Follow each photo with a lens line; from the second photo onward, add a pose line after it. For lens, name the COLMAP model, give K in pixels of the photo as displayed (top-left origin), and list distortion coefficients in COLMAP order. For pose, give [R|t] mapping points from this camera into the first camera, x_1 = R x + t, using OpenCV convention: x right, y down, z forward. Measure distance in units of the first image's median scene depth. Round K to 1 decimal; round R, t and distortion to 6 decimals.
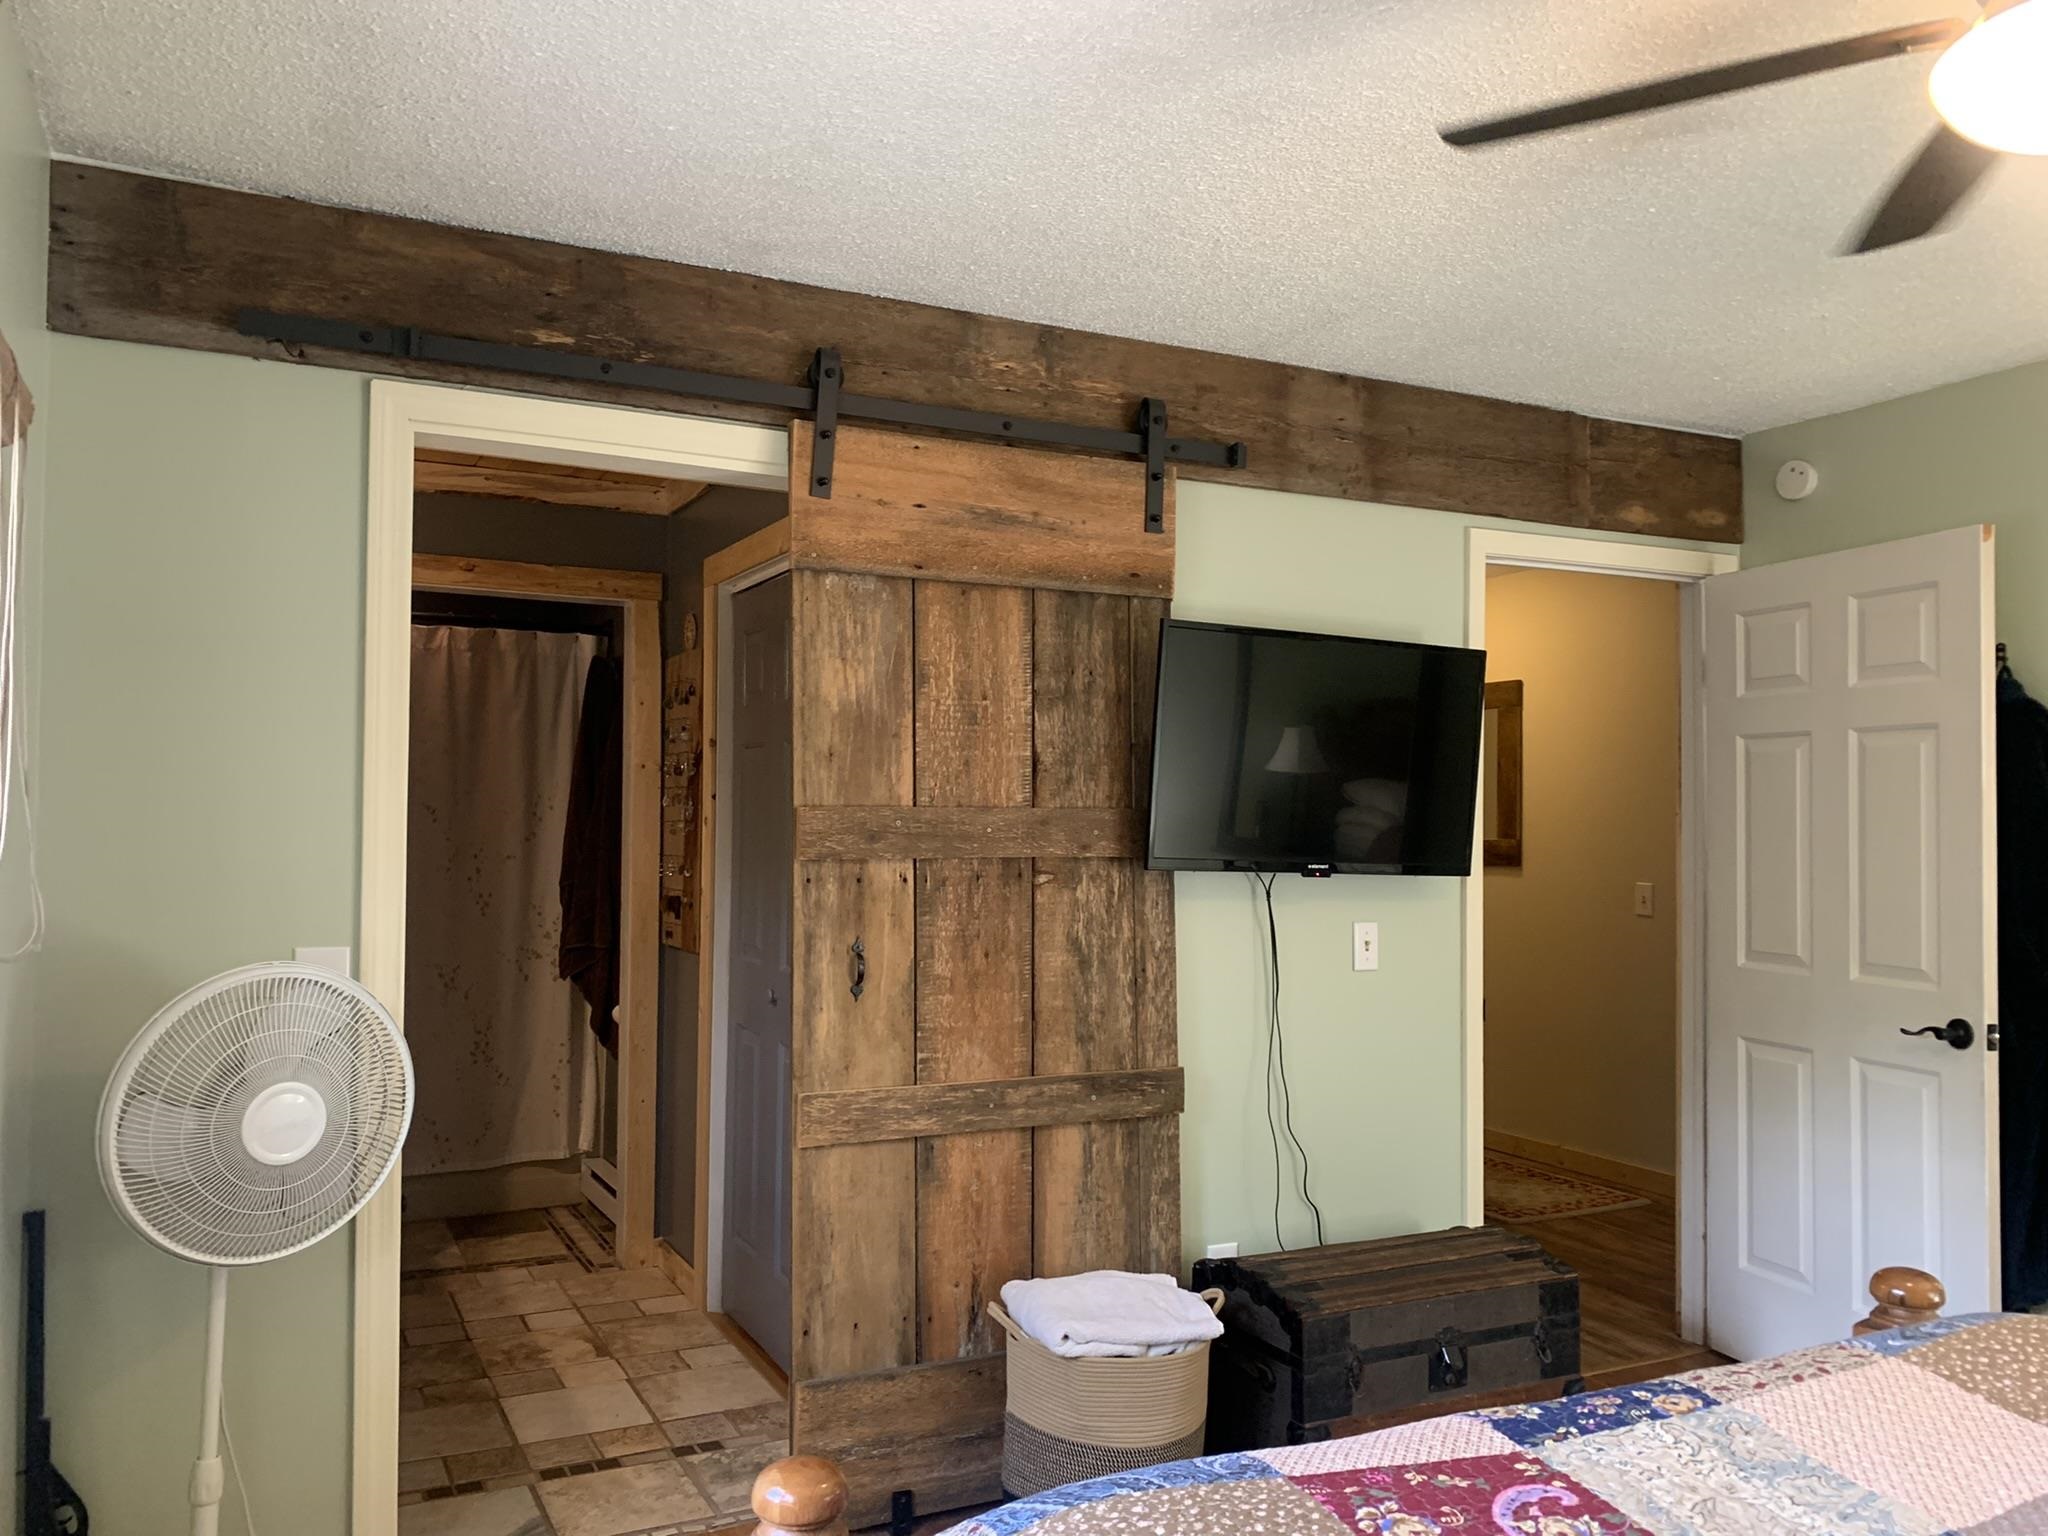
lens RADIAL K [[1569.9, 0, 1022.5], [0, 1569.9, 774.1], [0, 0, 1]] dist [0.023718, 0.015159]
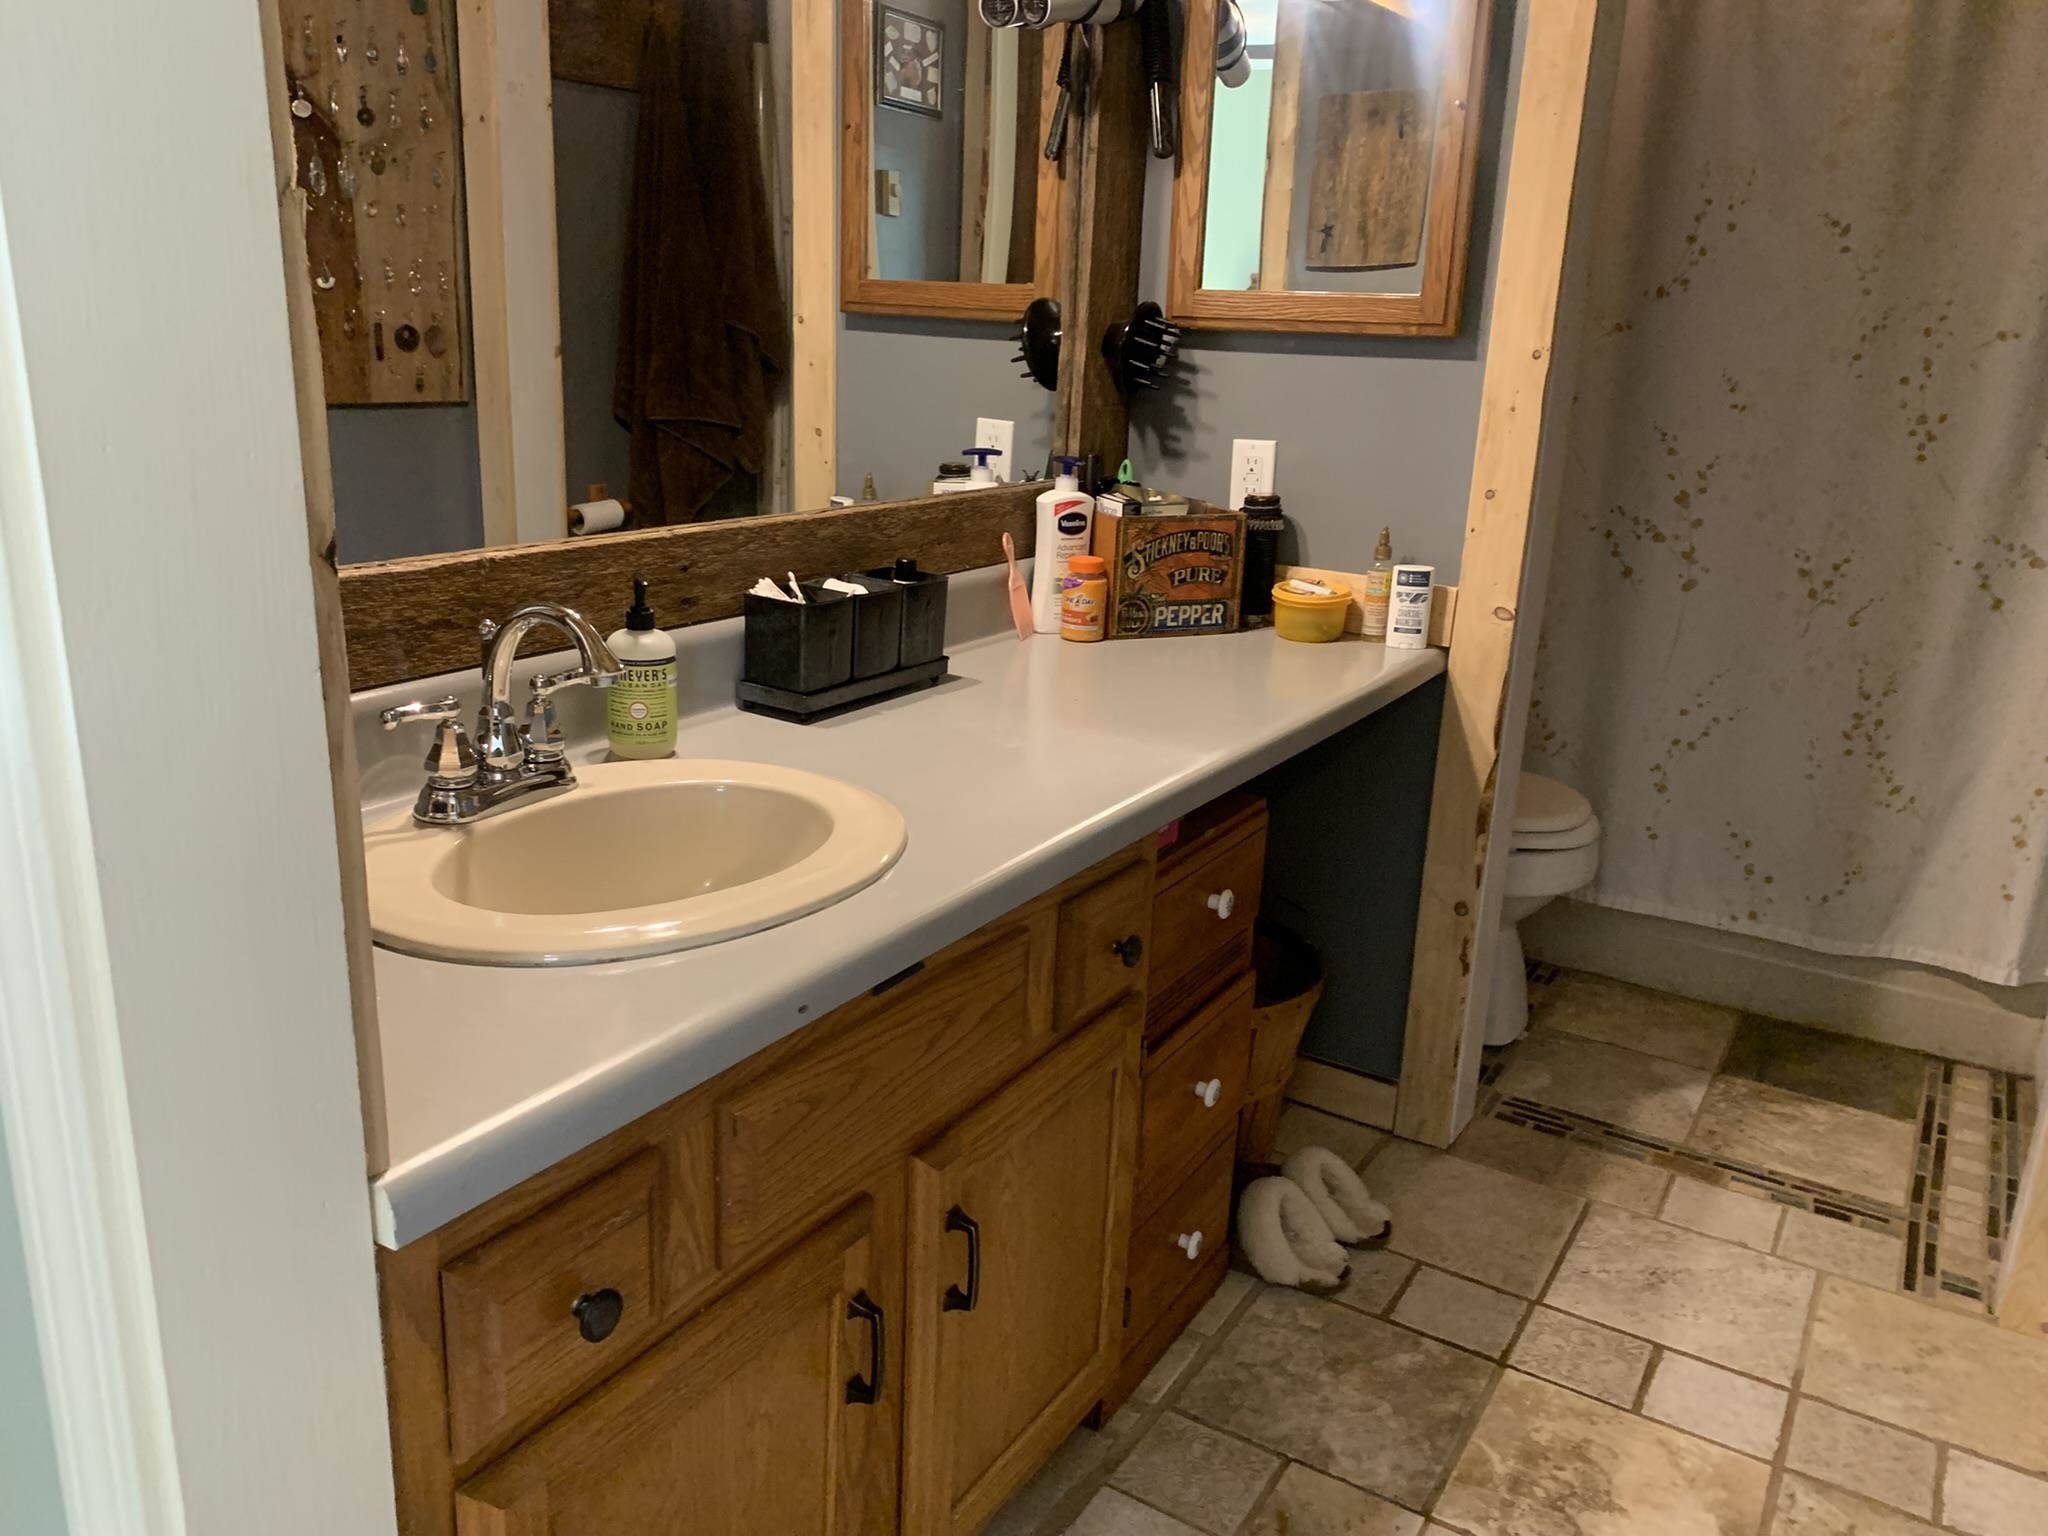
lens RADIAL K [[1569.9, 0, 1025.4], [0, 1569.9, 779.7], [0, 0, 1]] dist [0.023718, 0.015159]
pose [[0.516623, 0.256008, -0.817044, -0.069493], [-0.004119, 0.954985, 0.296626, 0.043819], [0.856203, -0.149879, 0.494422, 0.557452]]
